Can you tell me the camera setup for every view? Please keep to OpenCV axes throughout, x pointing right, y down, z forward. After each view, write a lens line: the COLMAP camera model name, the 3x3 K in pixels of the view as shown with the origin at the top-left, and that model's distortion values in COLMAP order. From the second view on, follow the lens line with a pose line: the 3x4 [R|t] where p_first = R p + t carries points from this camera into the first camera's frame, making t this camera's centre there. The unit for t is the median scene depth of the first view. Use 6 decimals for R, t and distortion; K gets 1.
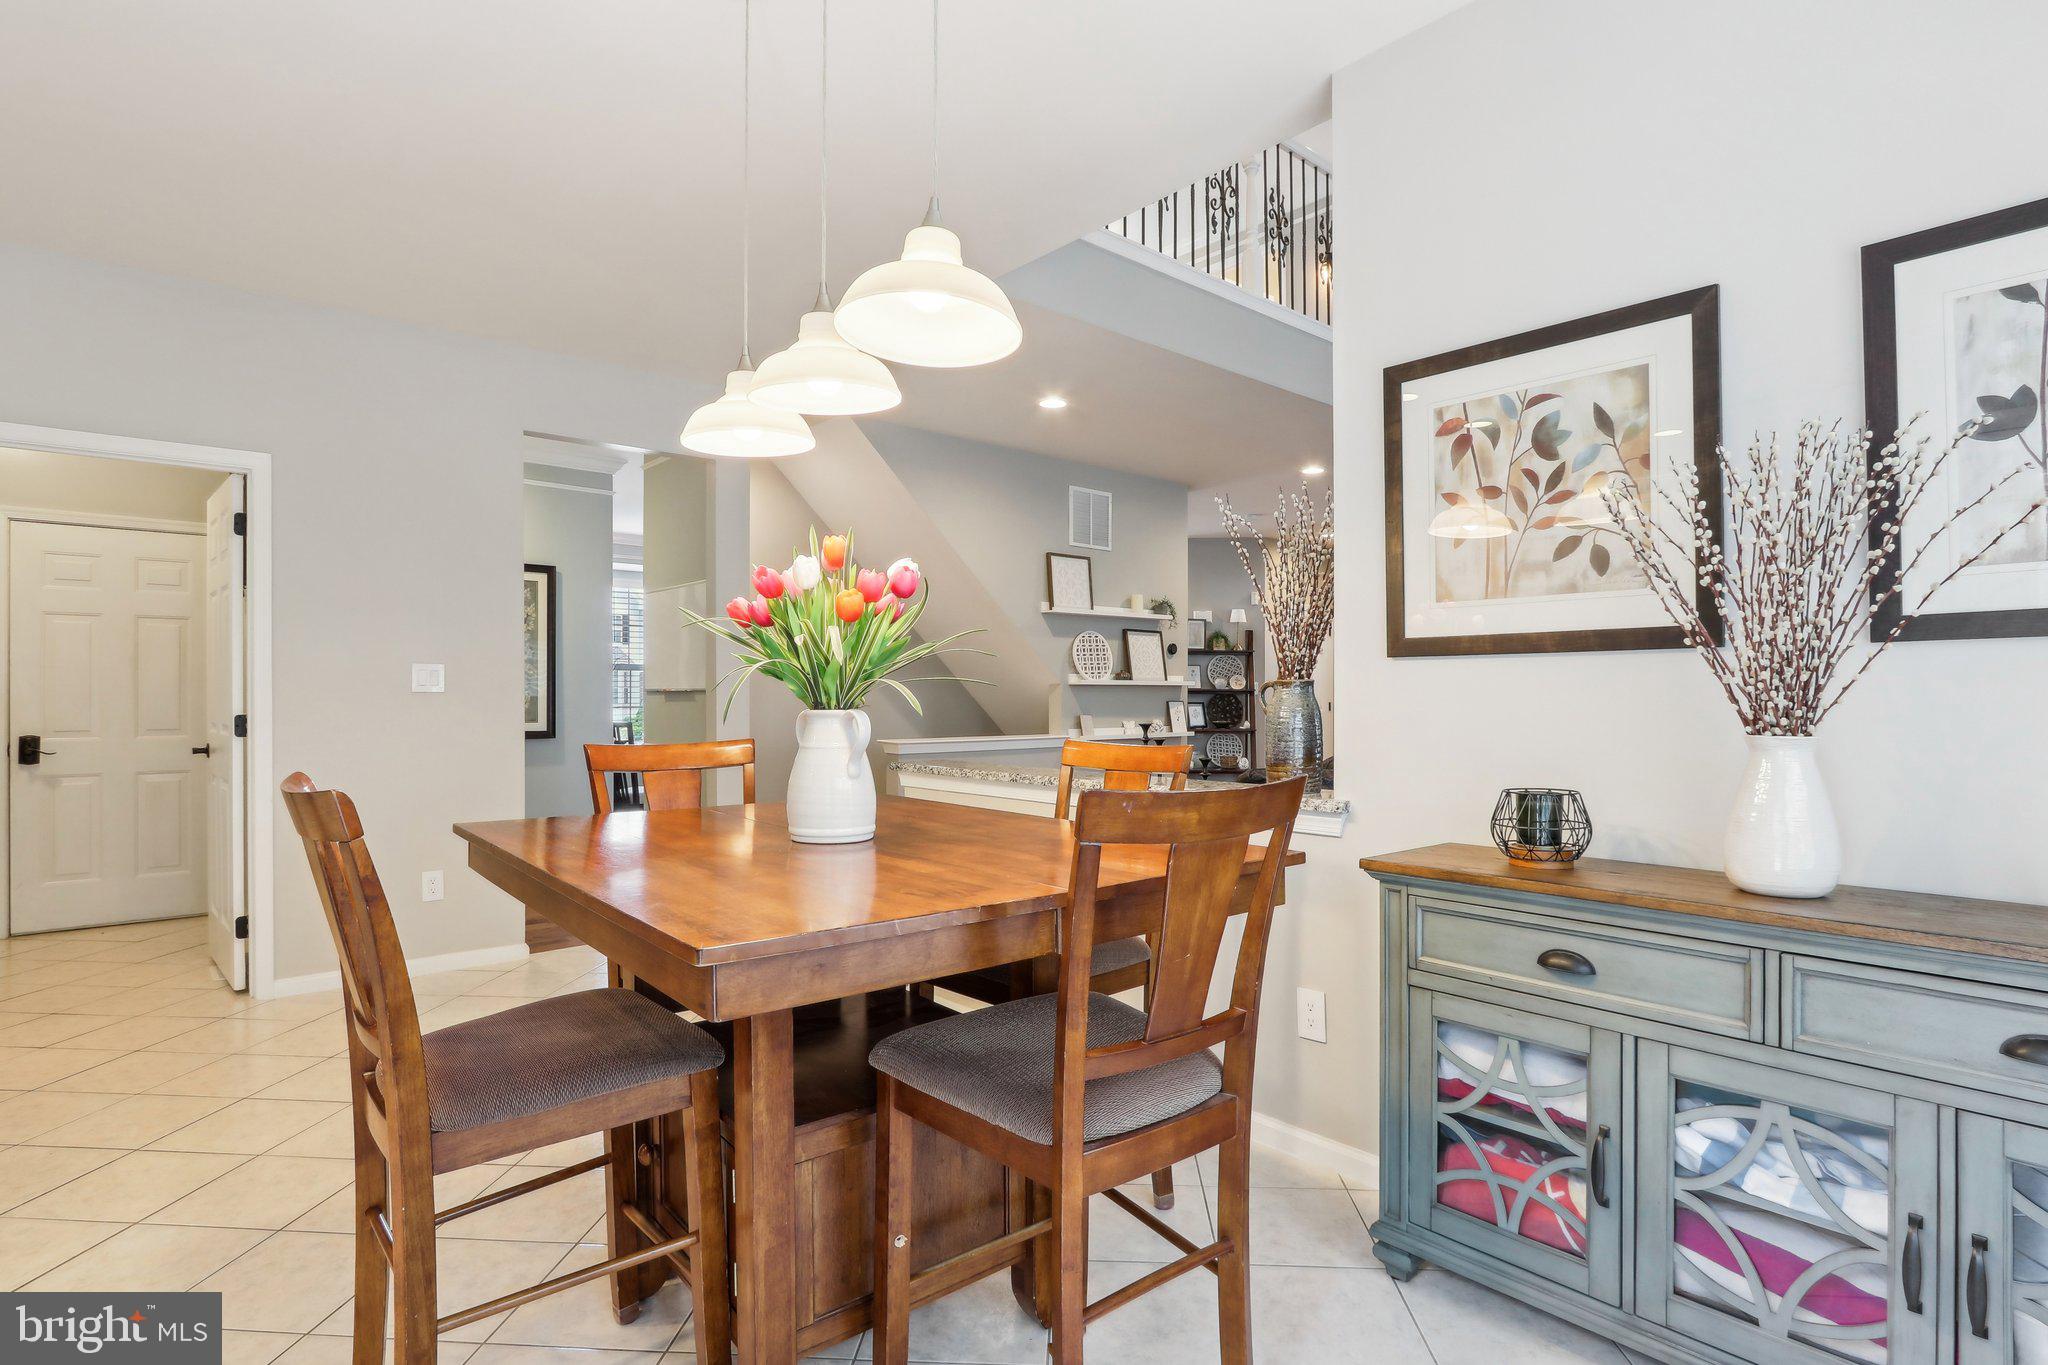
lens RADIAL K [[1030.2, 0, 1047.0], [0, 1030.2, 691.5], [0, 0, 1]] dist [-0.018611, 0.004490]
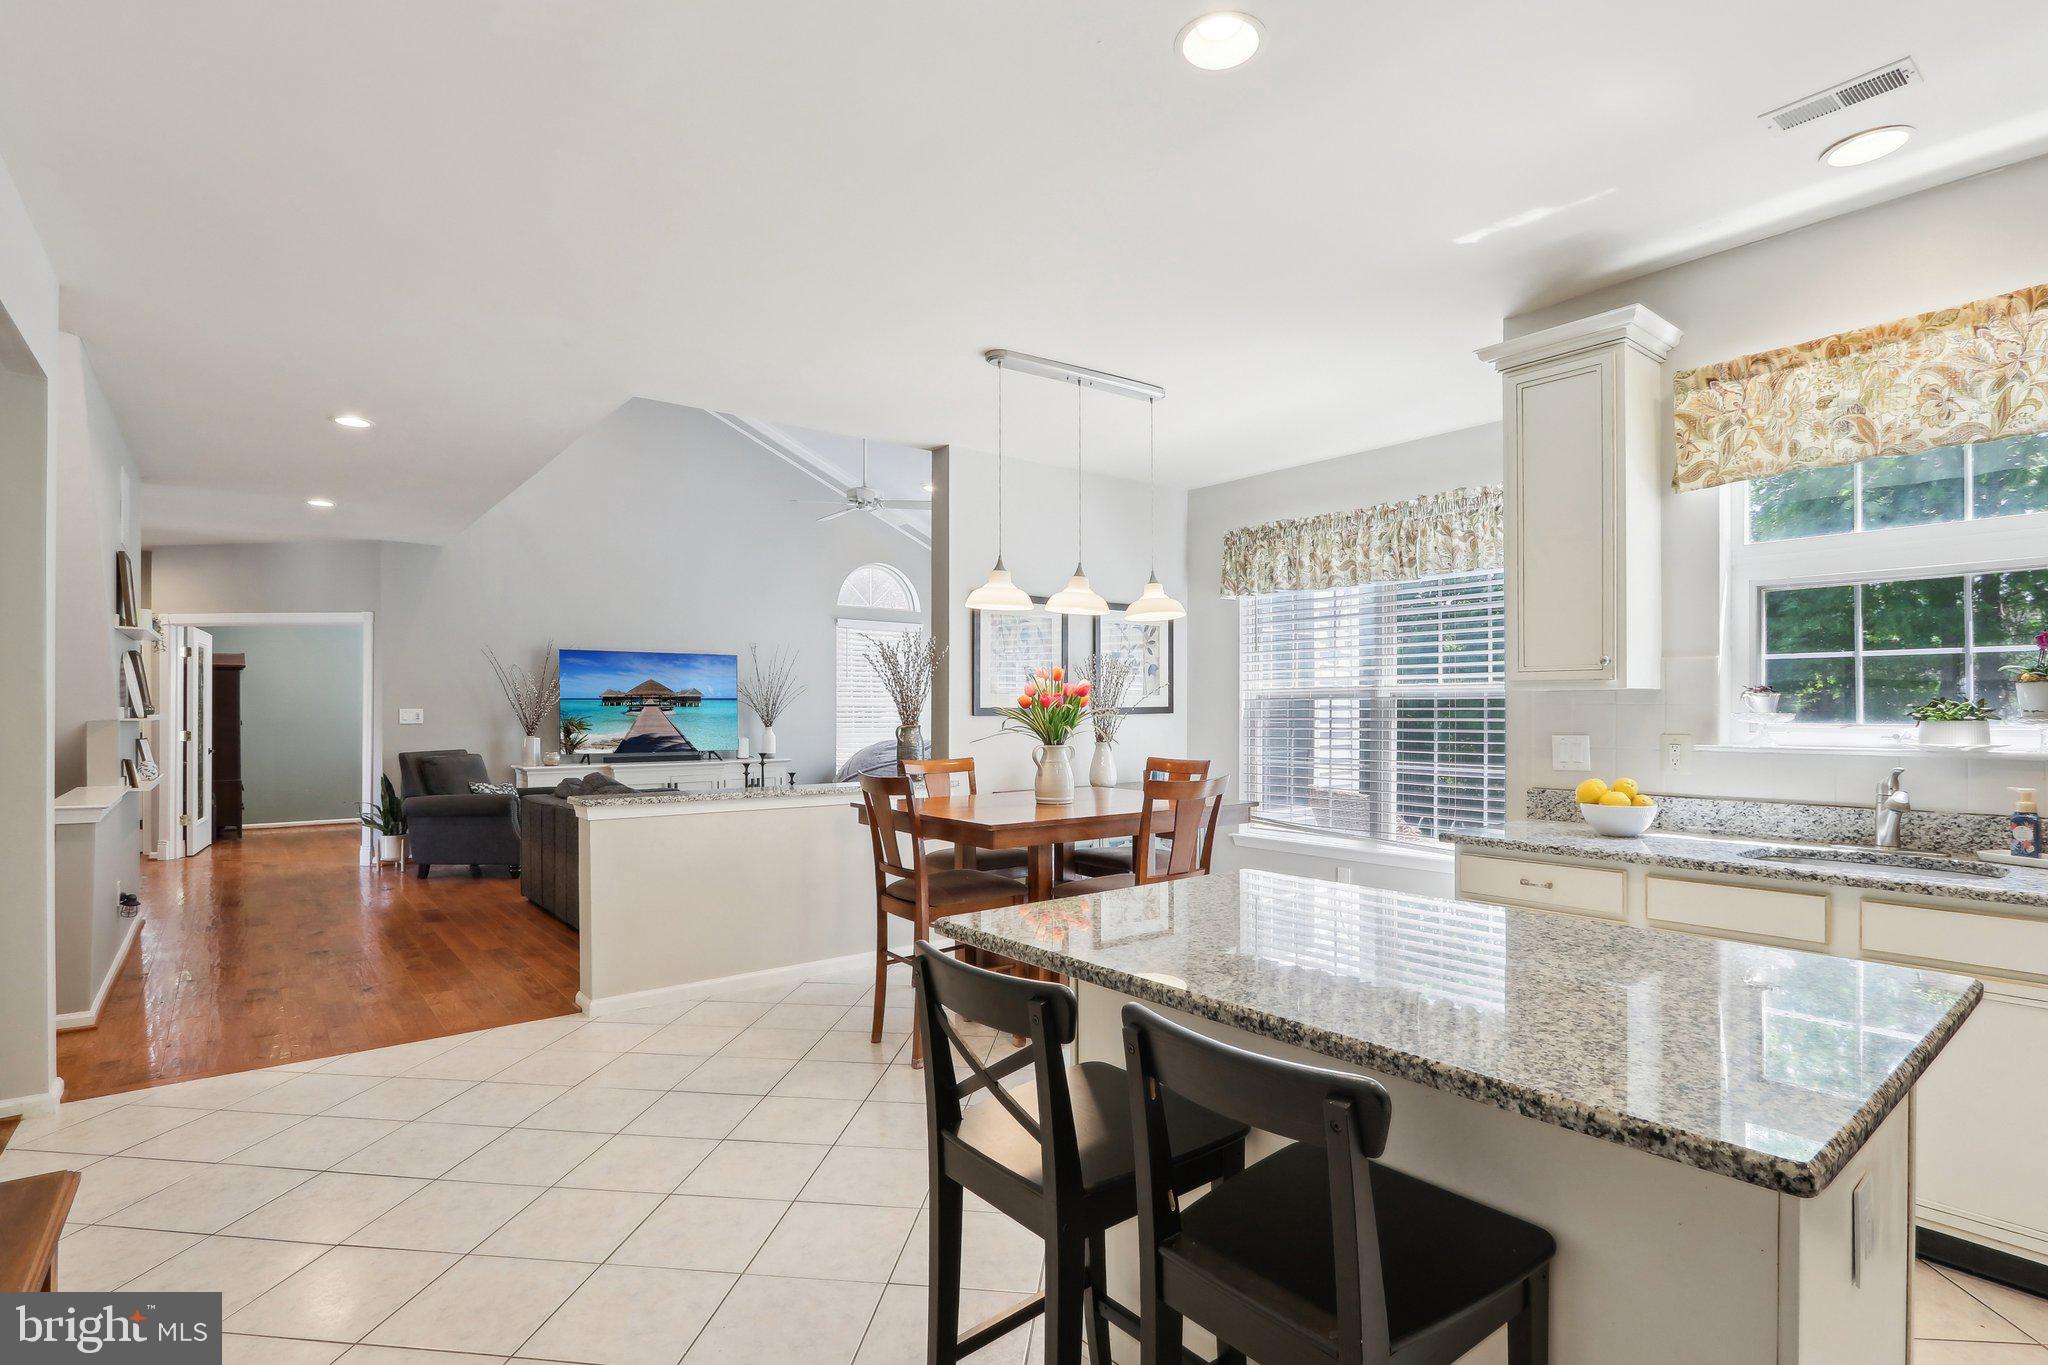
lens RADIAL K [[965.6, 0, 995.3], [0, 965.6, 715.2], [0, 0, 1]] dist [-0.023729, 0.004745]
pose [[0.063791, -0.005412, 0.997949, -0.928299], [-0.001685, 0.999983, 0.005531, -0.022743], [-0.997962, -0.002035, 0.063781, 0.410107]]
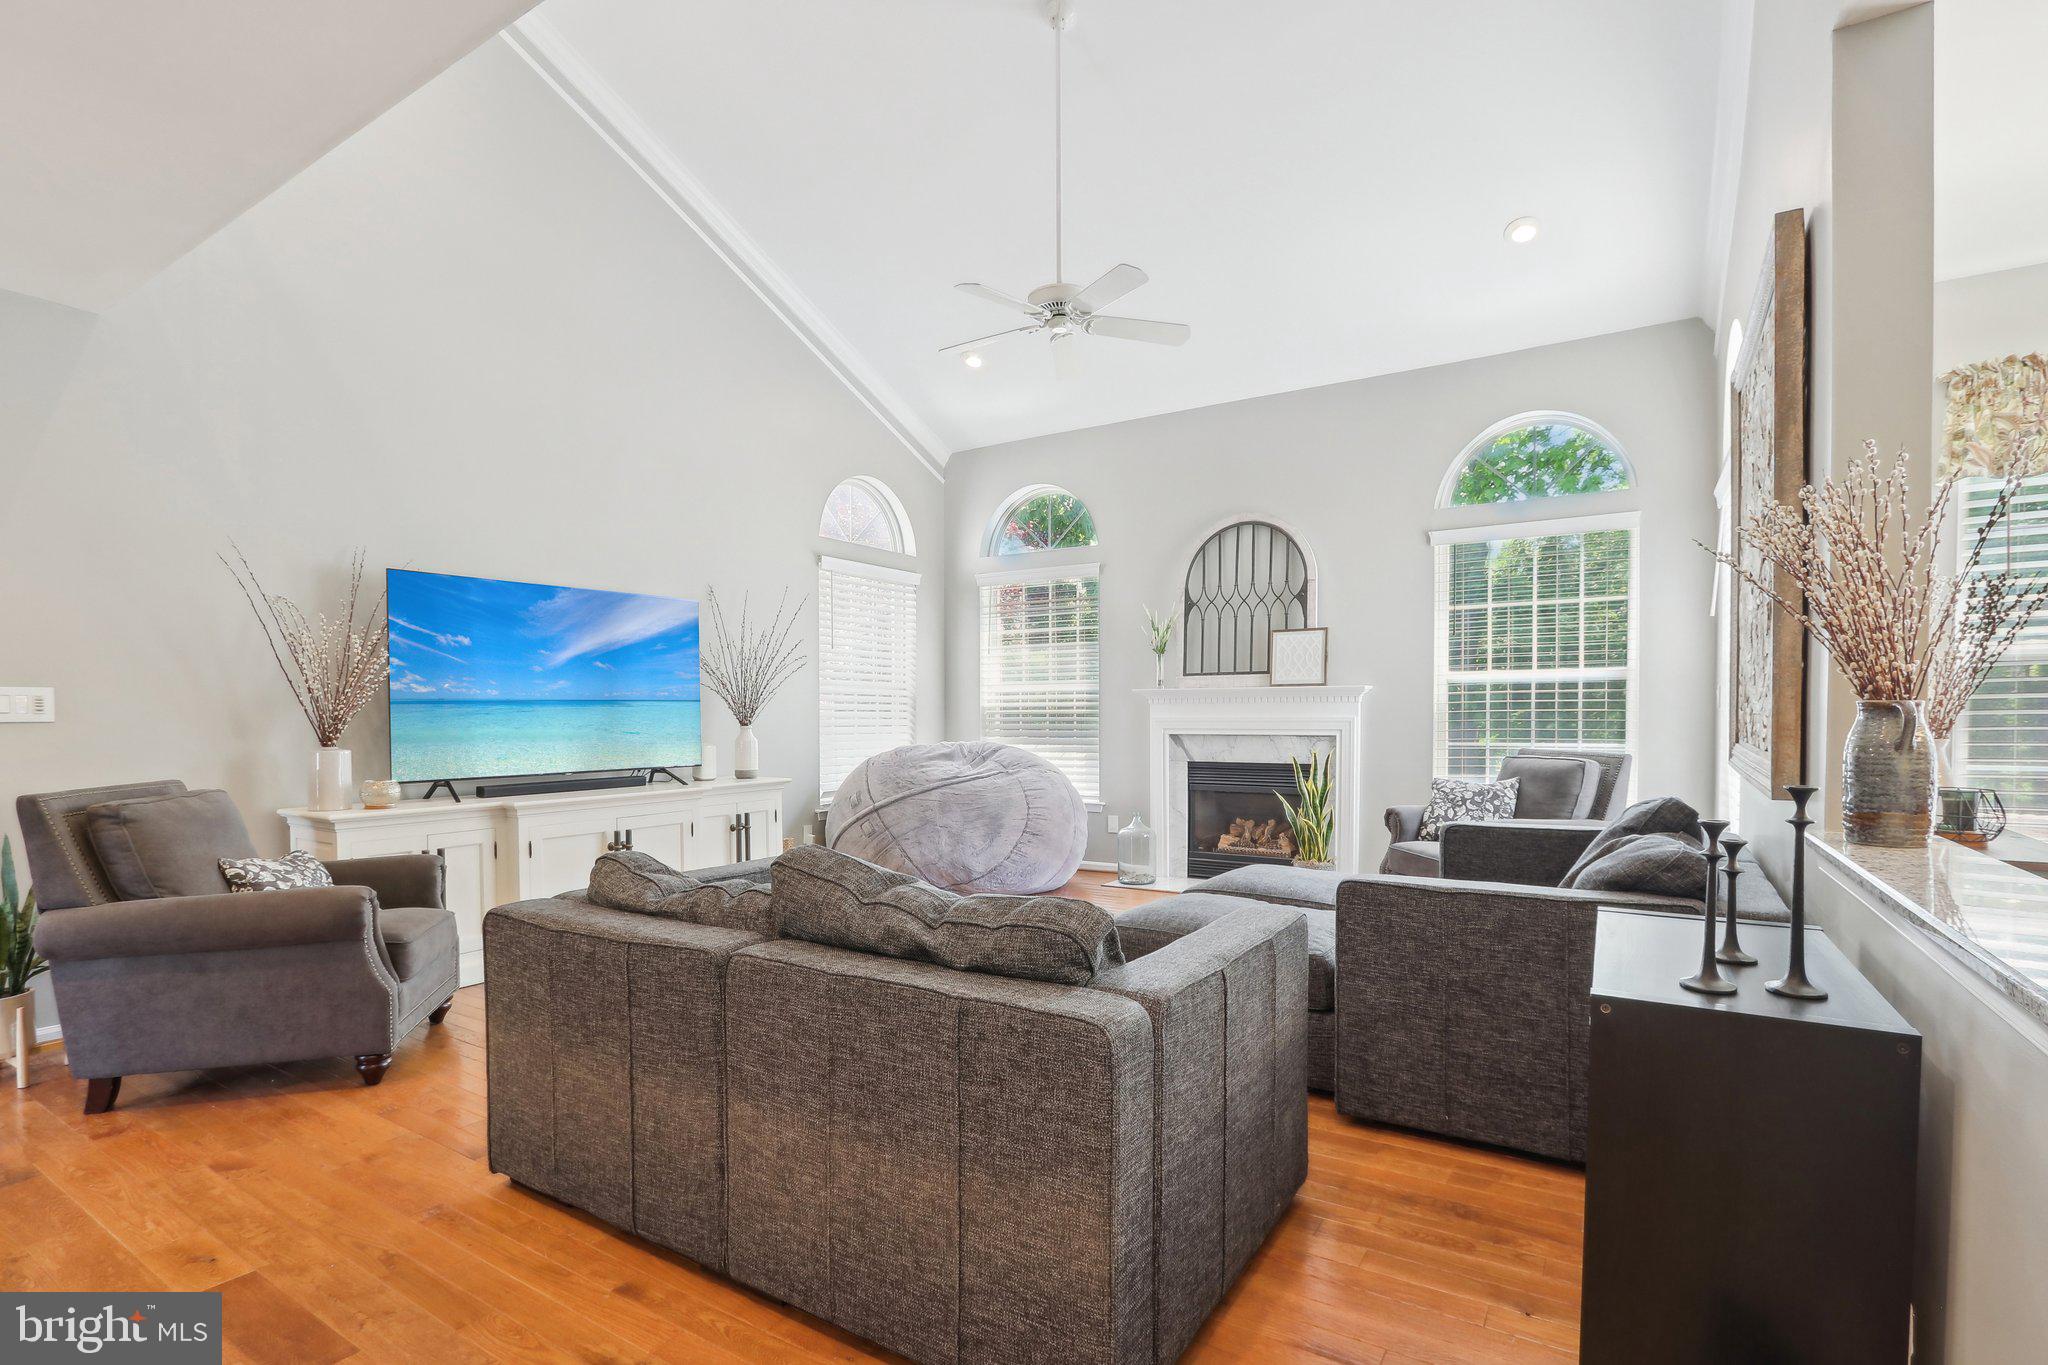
lens RADIAL K [[965.6, 0, 998.3], [0, 965.6, 727.6], [0, 0, 1]] dist [-0.023729, 0.004745]
pose [[-0.267254, -0.015863, 0.963496, -0.134876], [0.002354, 0.999851, 0.017114, -0.002027], [-0.963623, 0.006842, -0.267176, 1.074144]]
